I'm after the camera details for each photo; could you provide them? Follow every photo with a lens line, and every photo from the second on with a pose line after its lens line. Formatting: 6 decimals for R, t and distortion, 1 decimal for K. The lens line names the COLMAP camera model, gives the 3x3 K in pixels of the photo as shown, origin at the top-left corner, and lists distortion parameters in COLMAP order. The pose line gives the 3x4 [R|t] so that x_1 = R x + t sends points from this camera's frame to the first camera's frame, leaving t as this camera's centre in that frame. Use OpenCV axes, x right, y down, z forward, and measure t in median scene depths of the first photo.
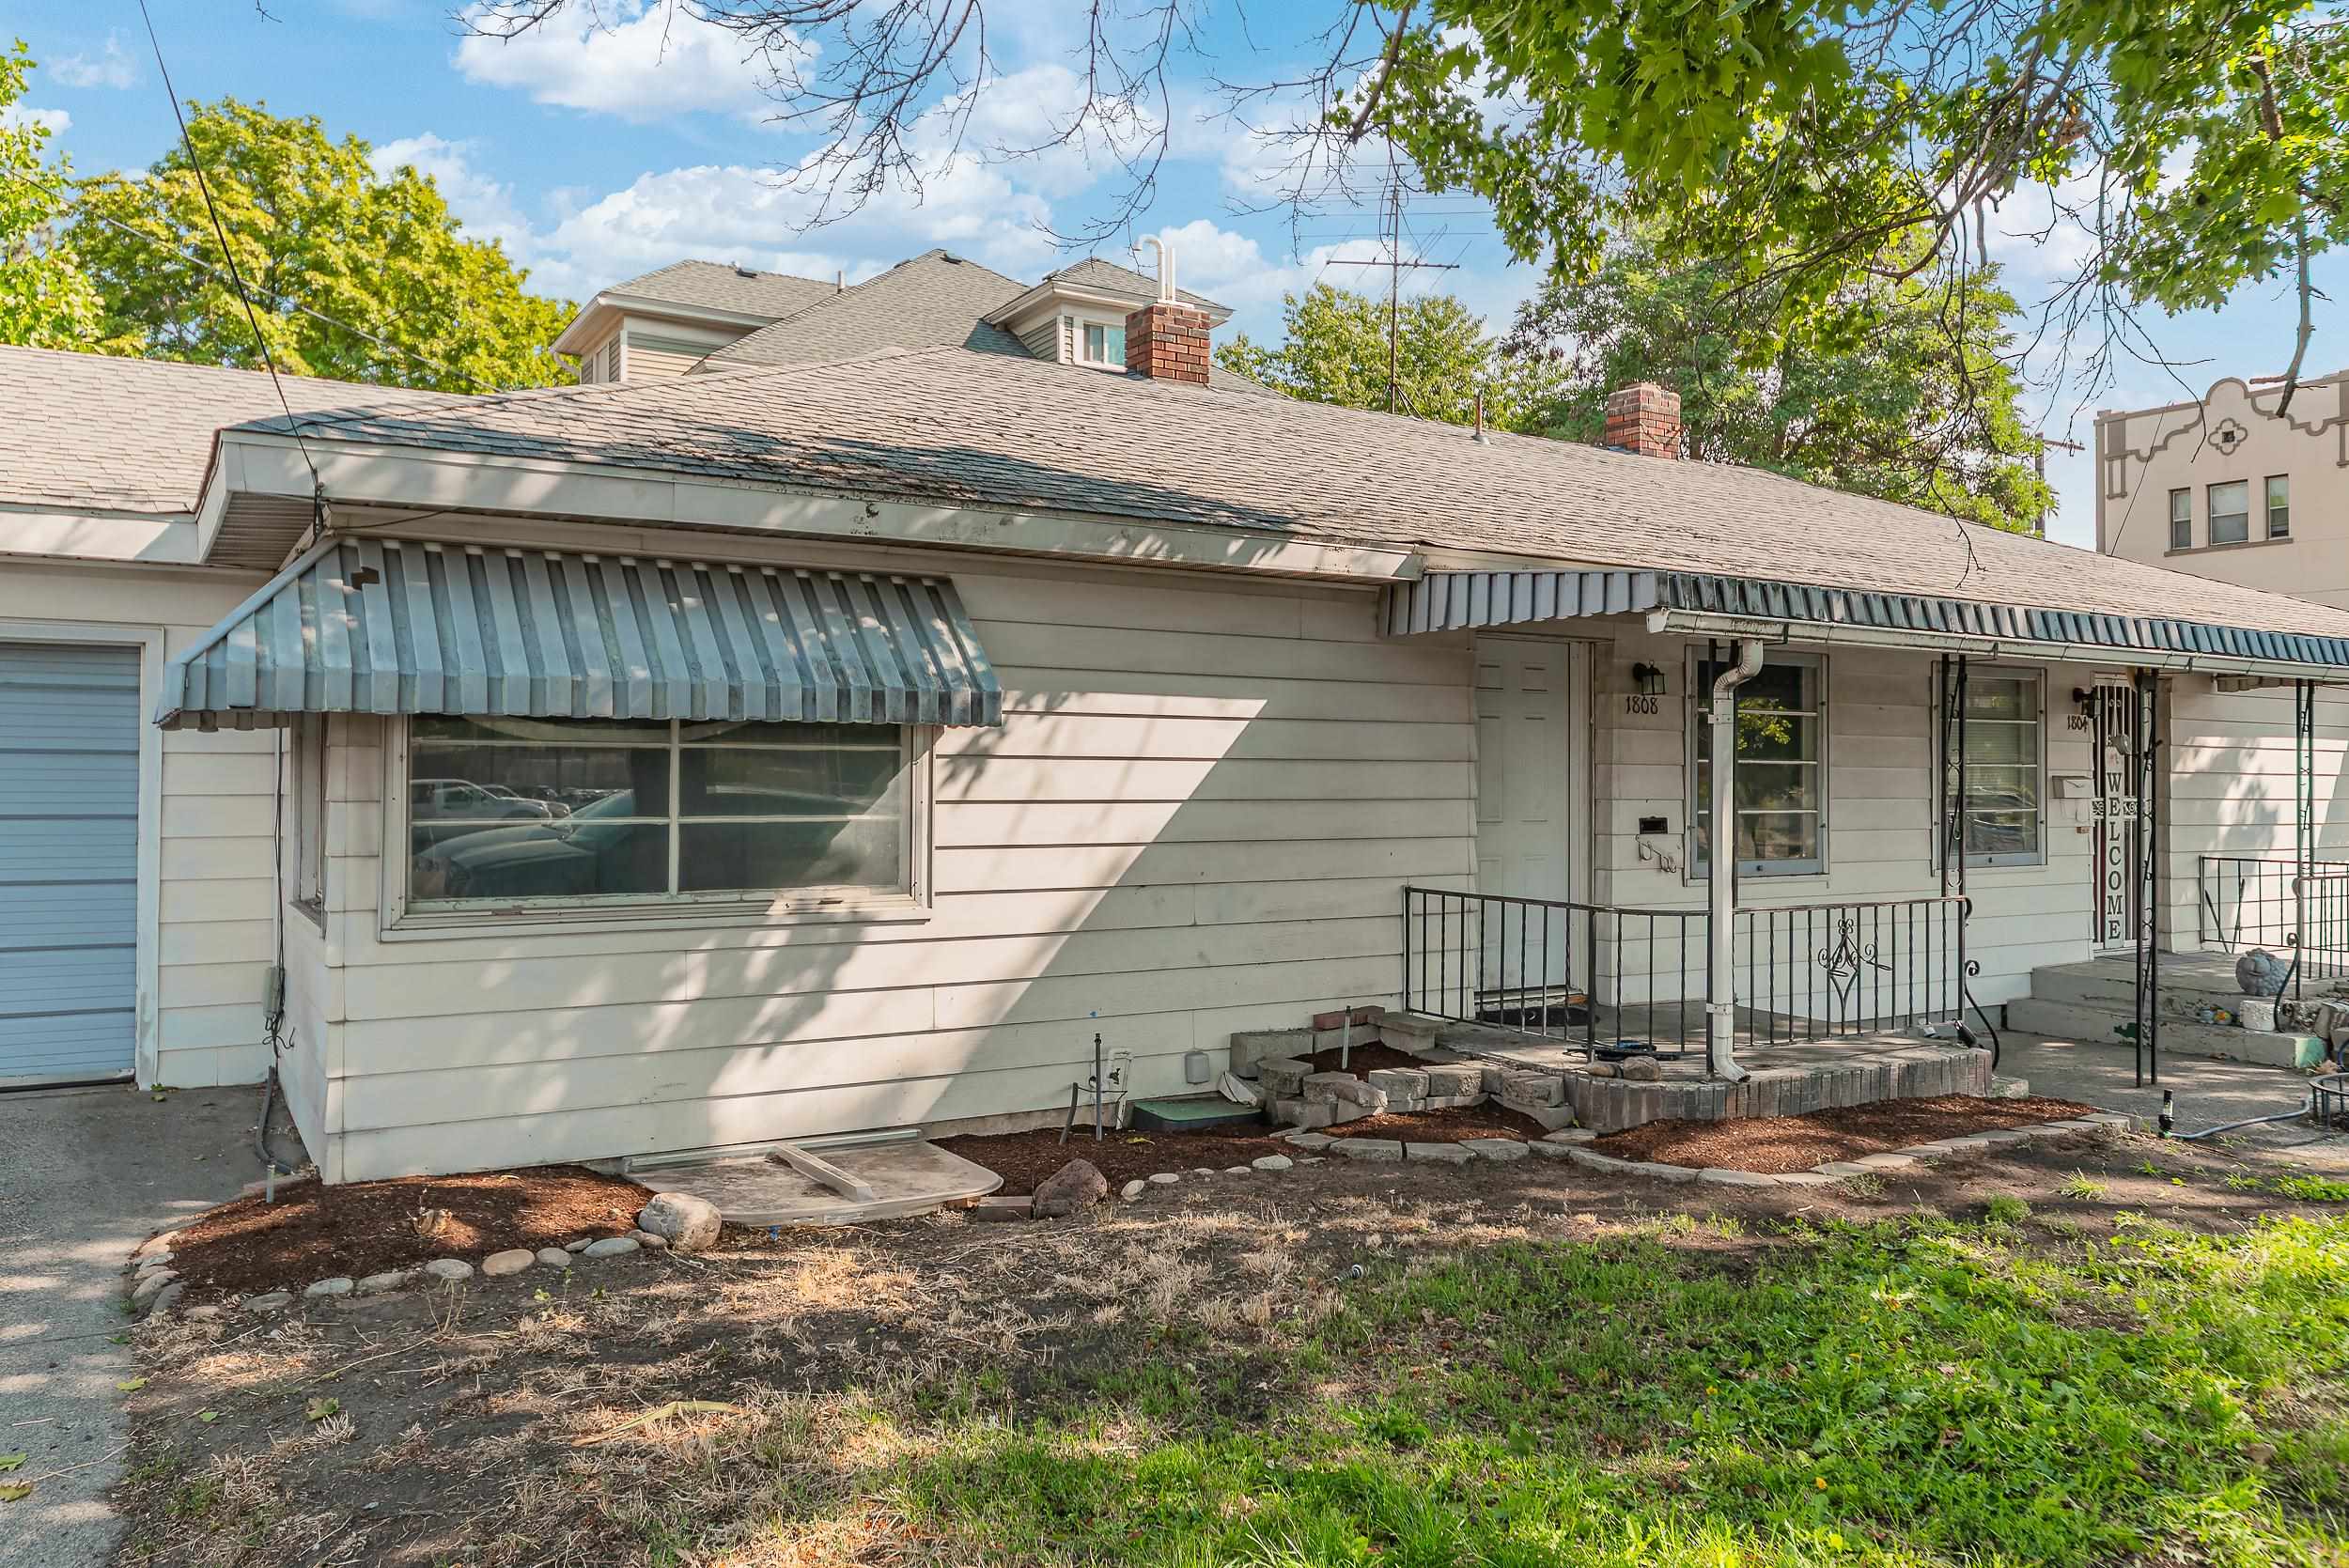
lens RADIAL K [[1703.6, 0, 1136.5], [0, 1703.6, 752.5], [0, 0, 1]] dist [0.000290, 0.002694]
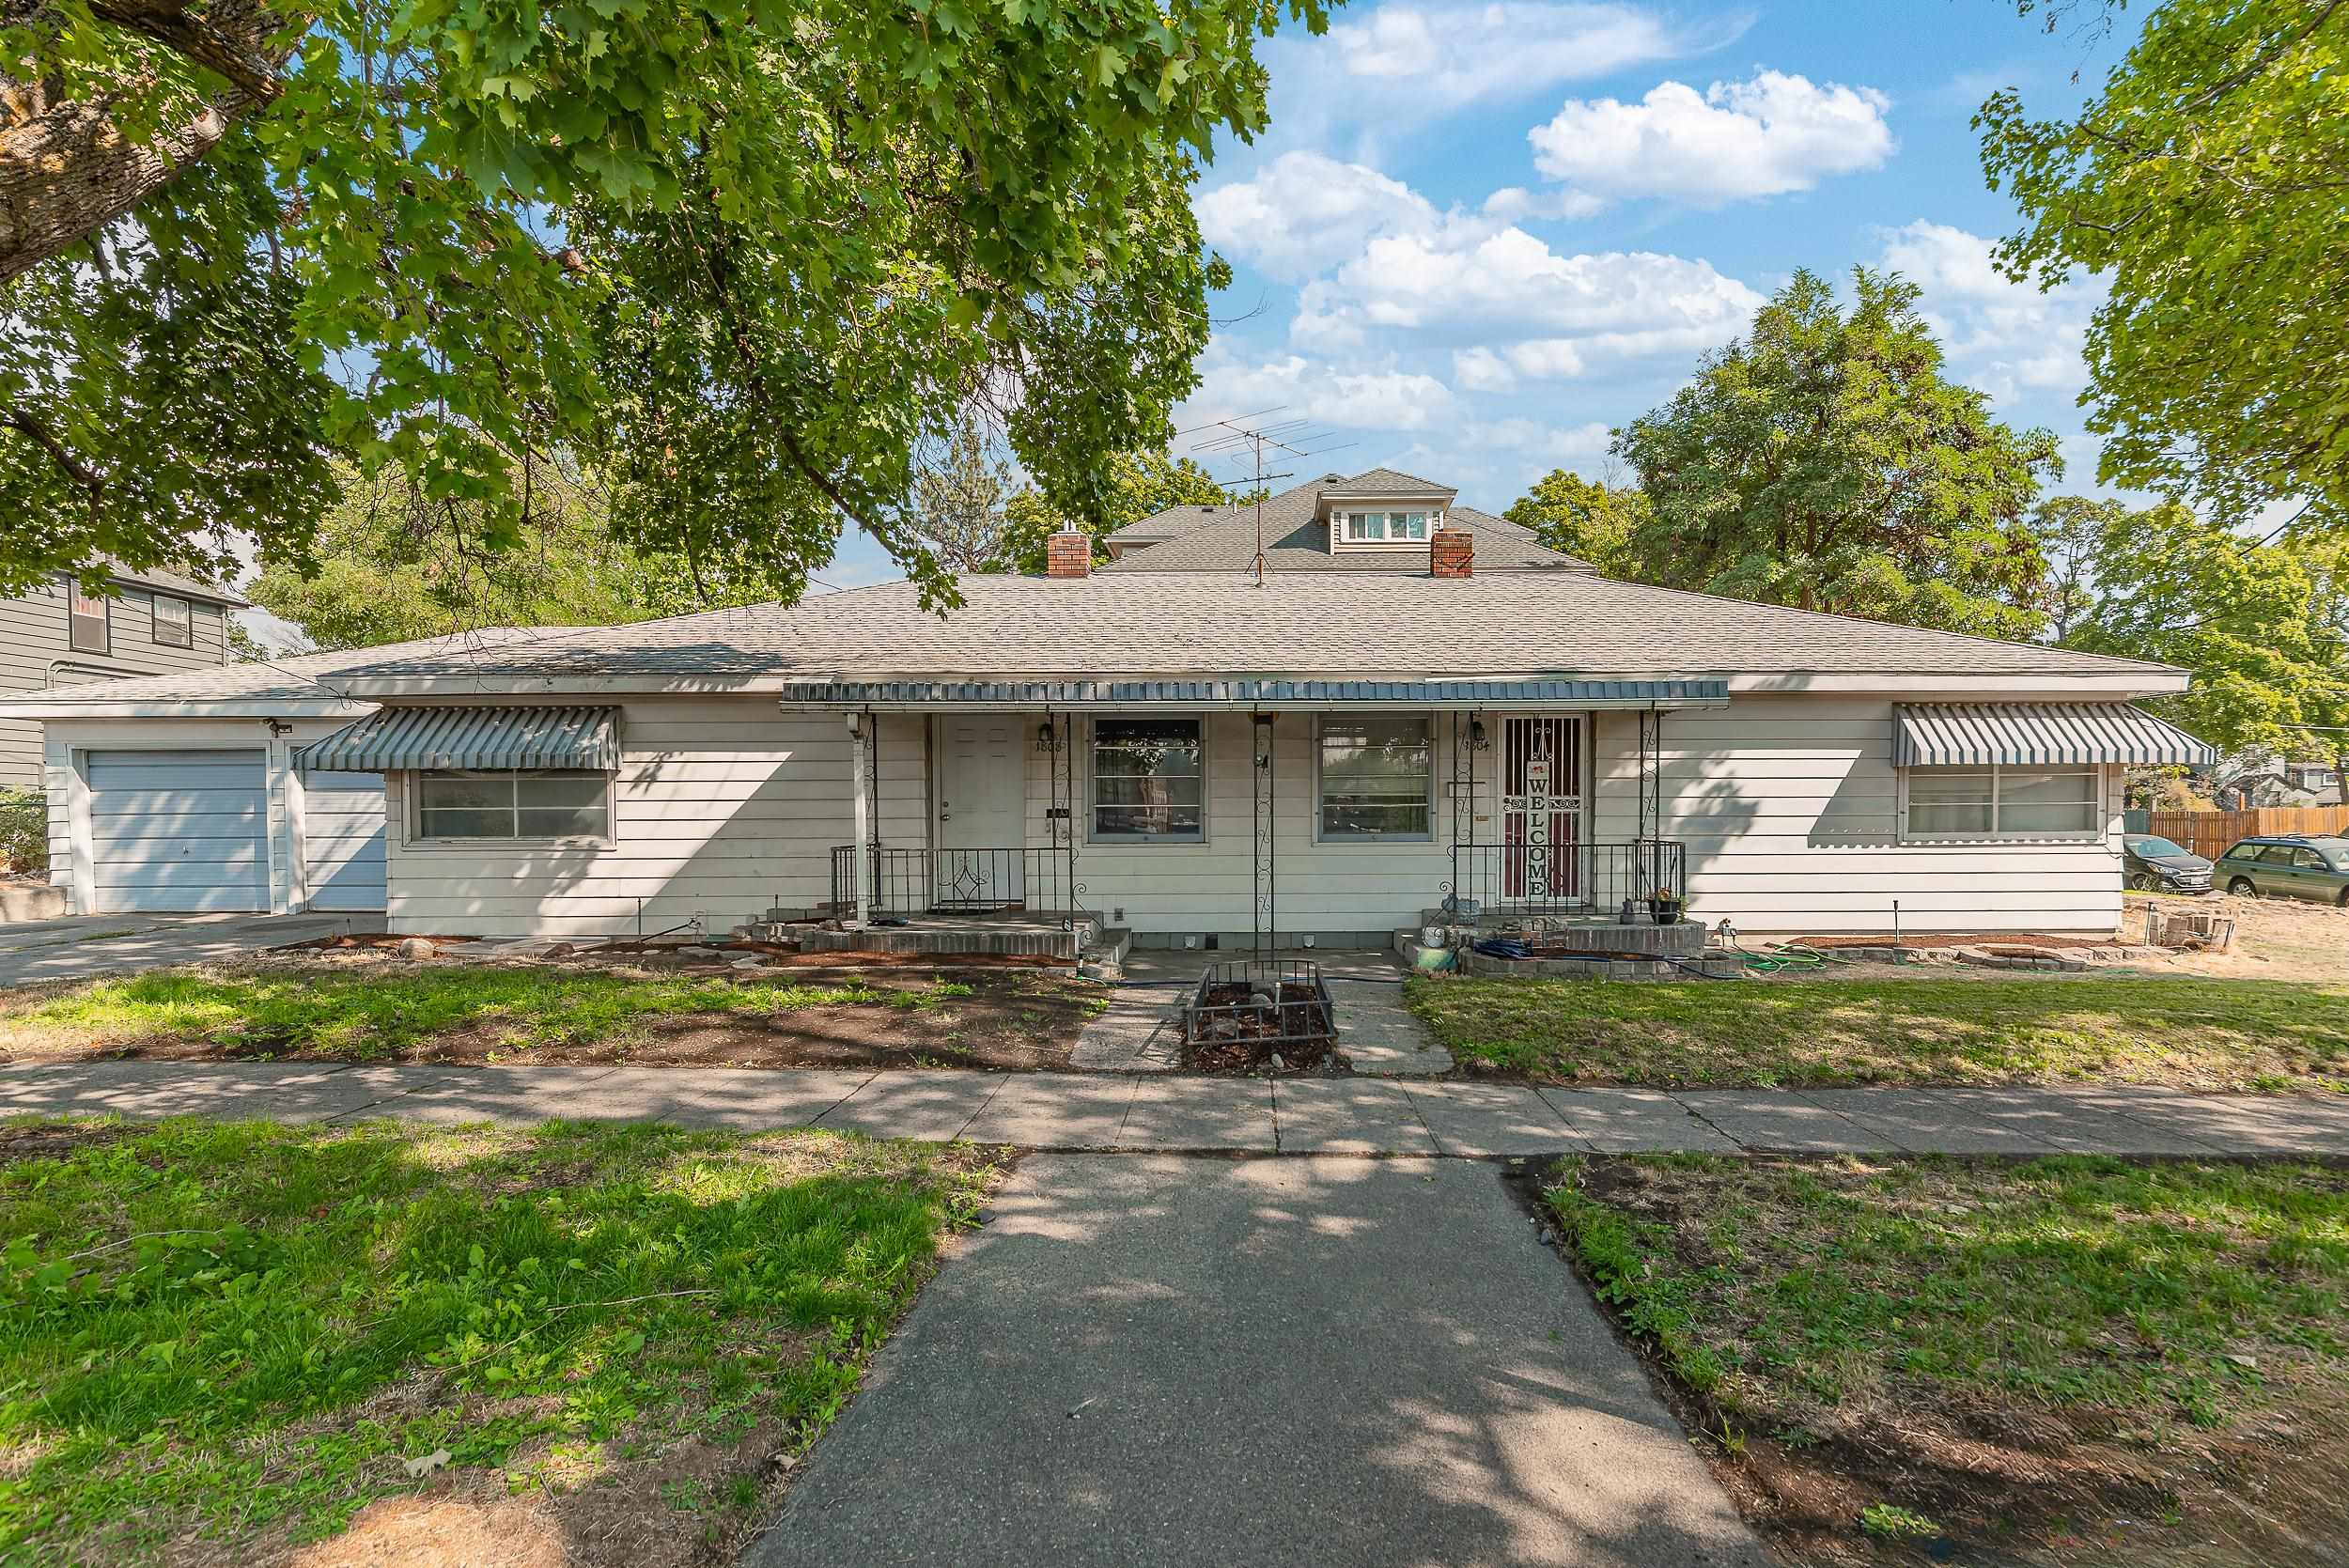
lens RADIAL K [[1173.0, 0, 1264.9], [0, 1173.0, 853.9], [0, 0, 1]] dist [-0.000128, -0.001003]
pose [[0.855448, 0.006489, -0.517848, 1.149154], [0.016695, 0.999056, 0.040097, 0.040306], [0.517620, -0.042946, 0.854532, 0.048184]]
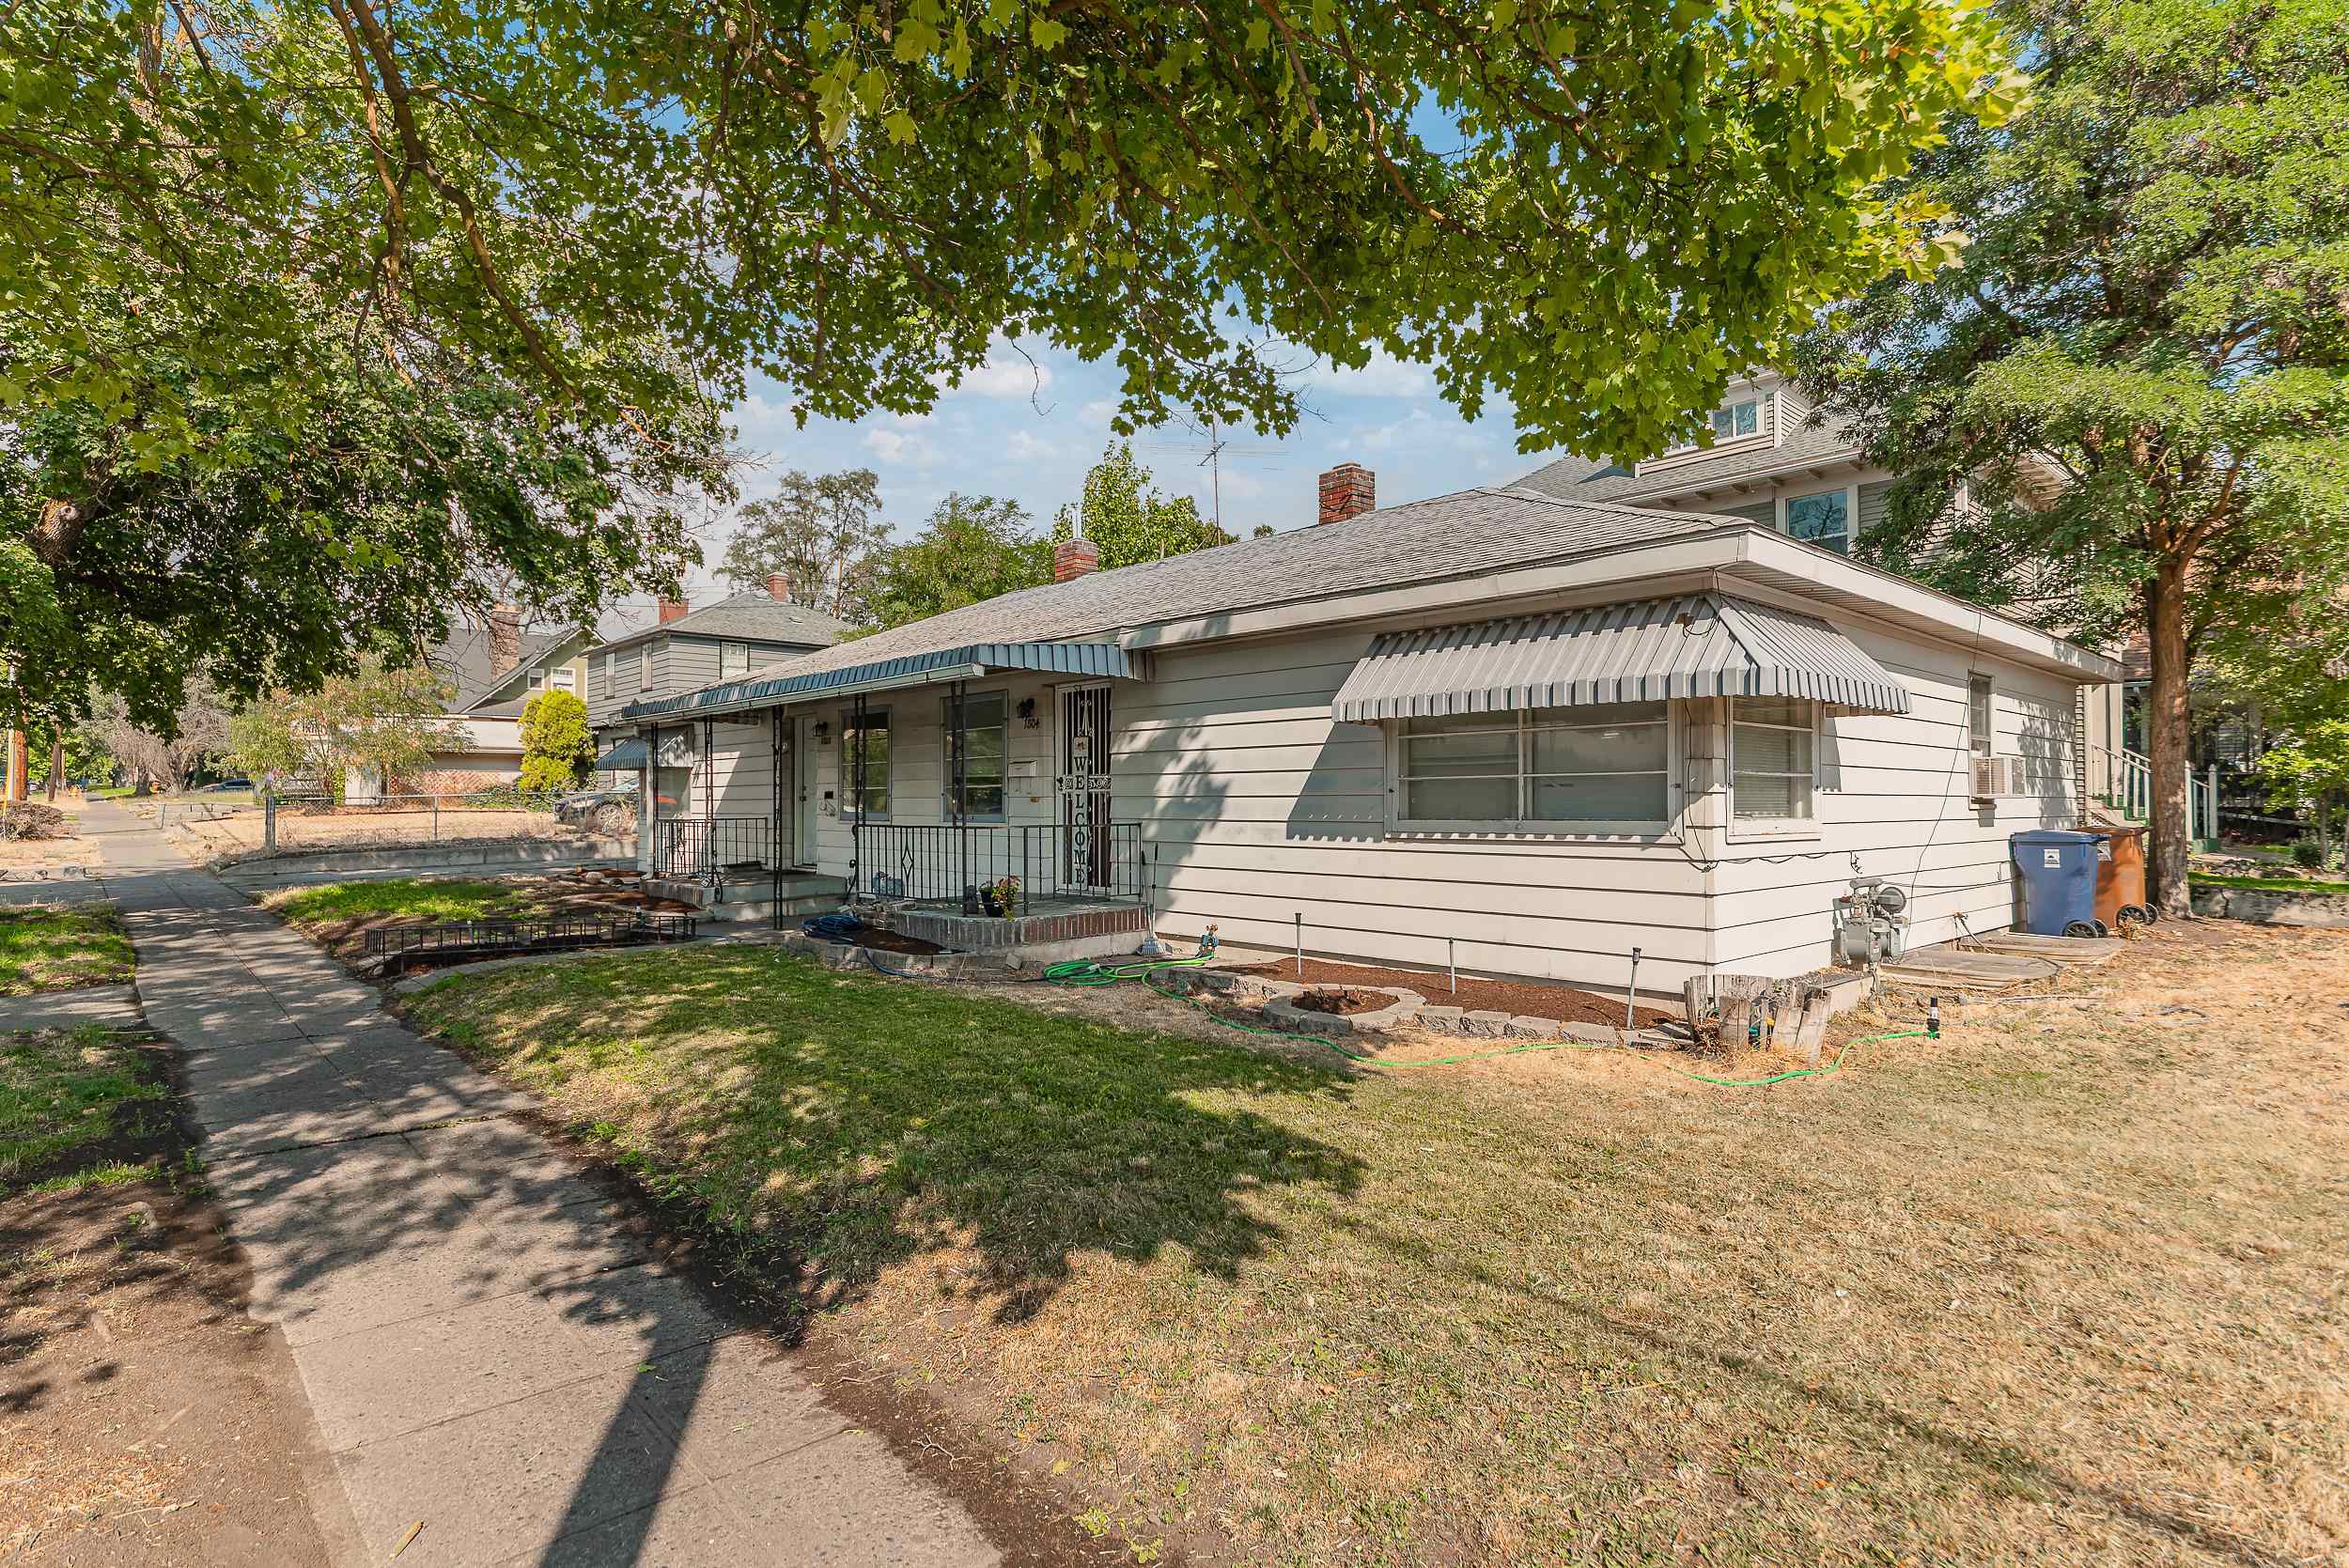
lens RADIAL K [[1219.7, 0, 1165.8], [0, 1219.7, 788.9], [0, 0, 1]] dist [0.009370, -0.009742]
pose [[0.182400, -0.019082, -0.983039, 1.952514], [0.017069, 0.999722, -0.016239, 0.068623], [0.983076, -0.013817, 0.182676, 1.155197]]
